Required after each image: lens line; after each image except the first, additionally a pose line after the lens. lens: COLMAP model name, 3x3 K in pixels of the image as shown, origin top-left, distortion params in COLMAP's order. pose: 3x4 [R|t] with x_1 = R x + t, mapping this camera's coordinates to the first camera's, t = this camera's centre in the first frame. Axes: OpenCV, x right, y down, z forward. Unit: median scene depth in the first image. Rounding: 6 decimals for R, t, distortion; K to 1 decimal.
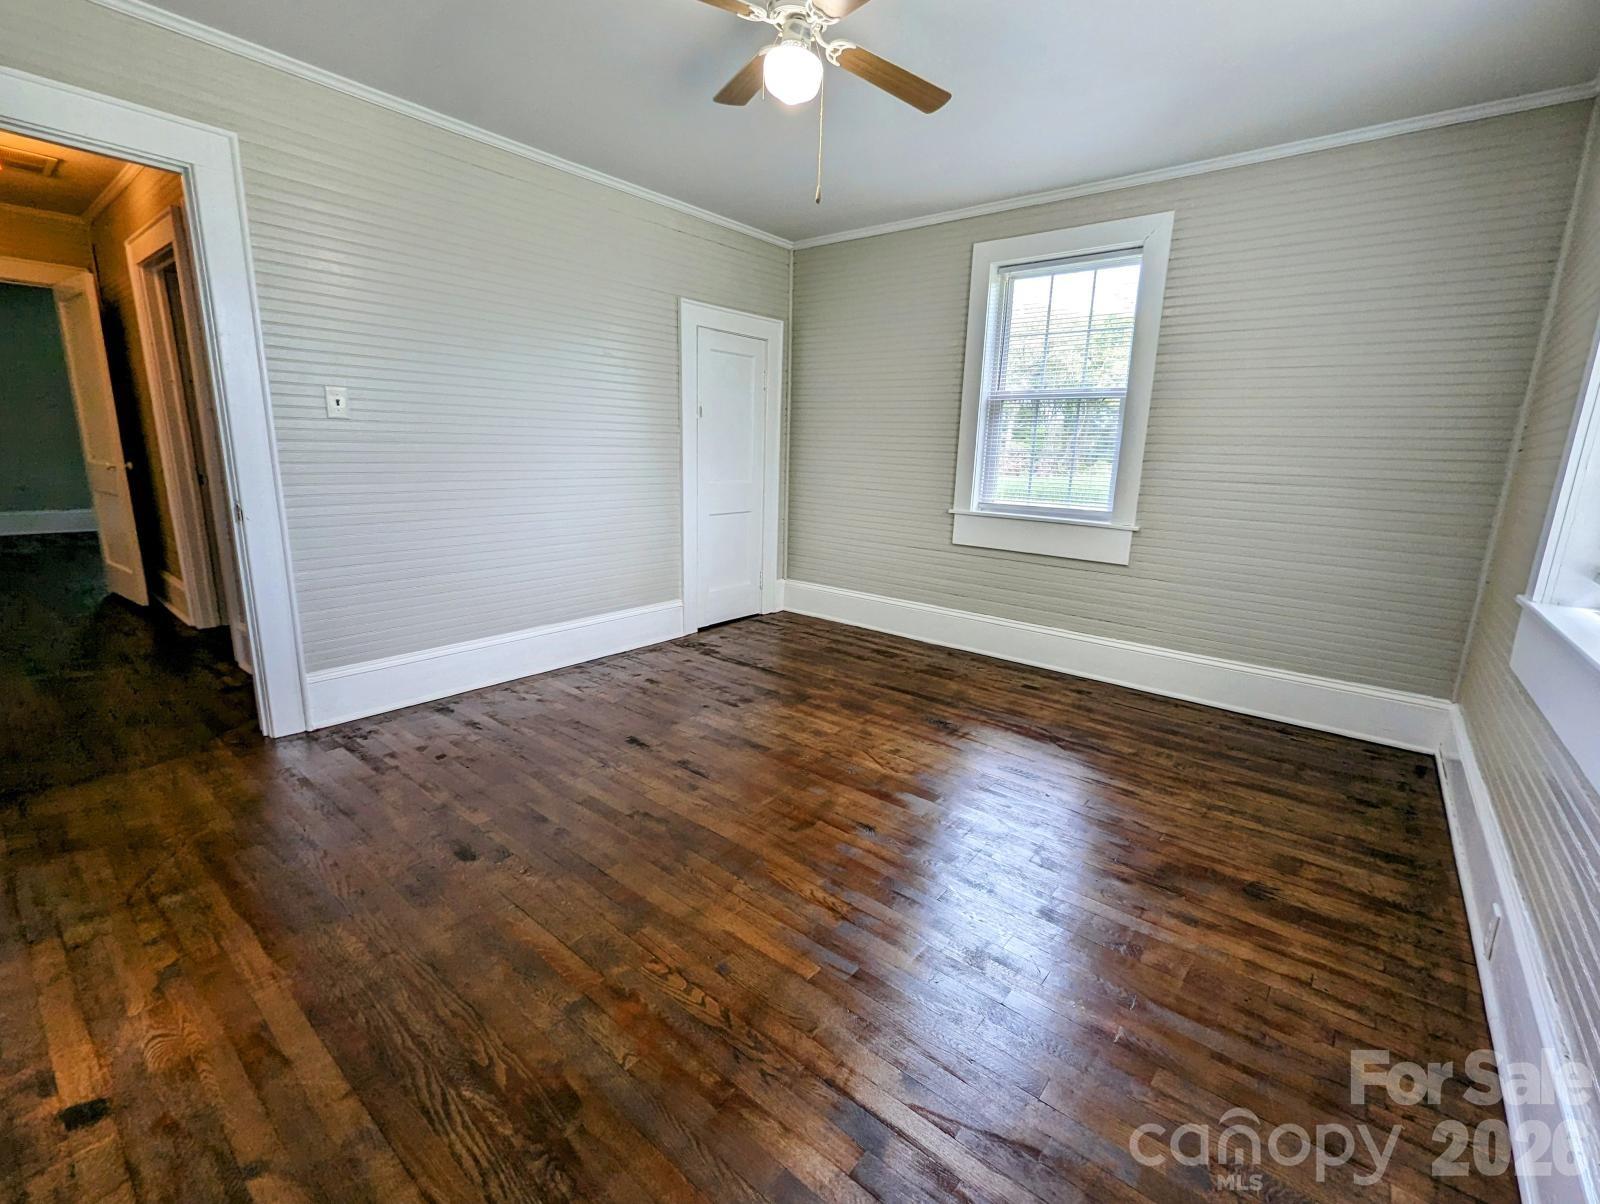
lens RADIAL K [[701.0, 0, 803.2], [0, 701.0, 596.5], [0, 0, 1]] dist [-0.004309, -0.000421]
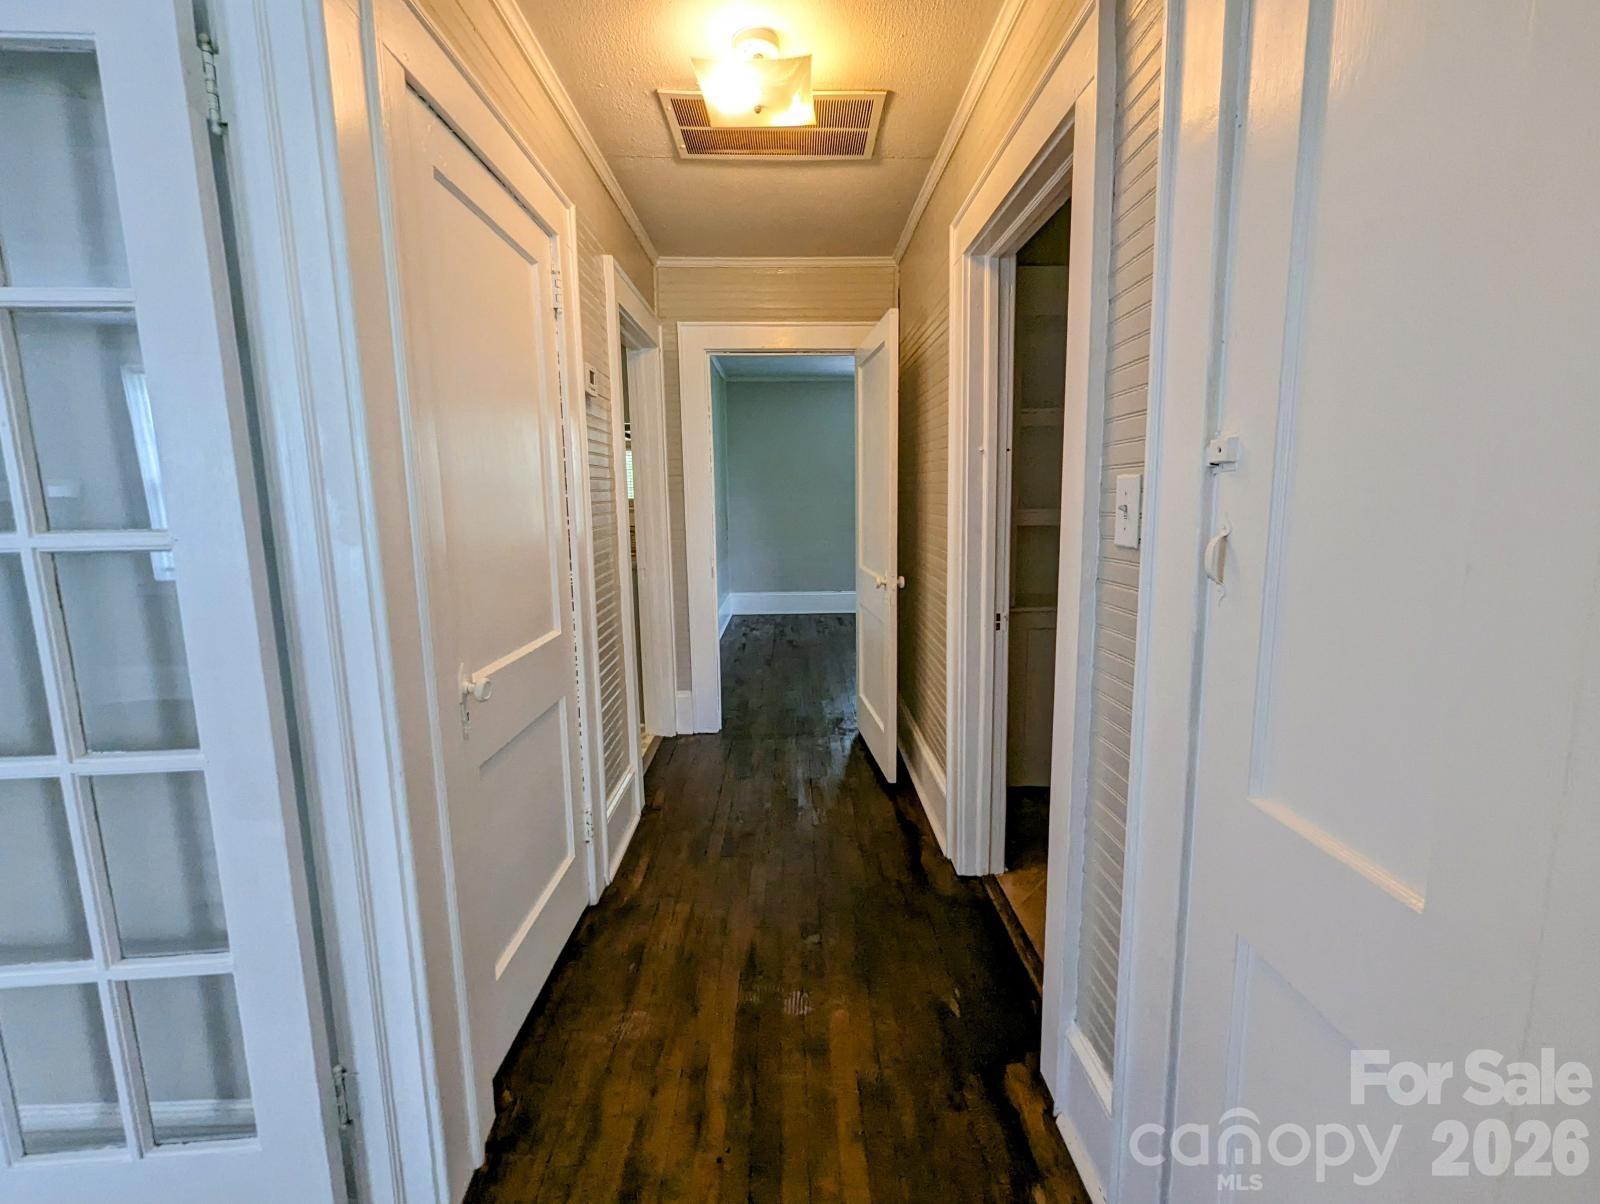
lens RADIAL K [[701.0, 0, 805.2], [0, 701.0, 597.0], [0, 0, 1]] dist [-0.004309, -0.000421]
pose [[0.649038, 0.075773, -0.756973, -0.515522], [-0.127225, 0.991825, -0.009802, -0.155170], [0.750043, 0.102668, 0.653372, 0.491746]]
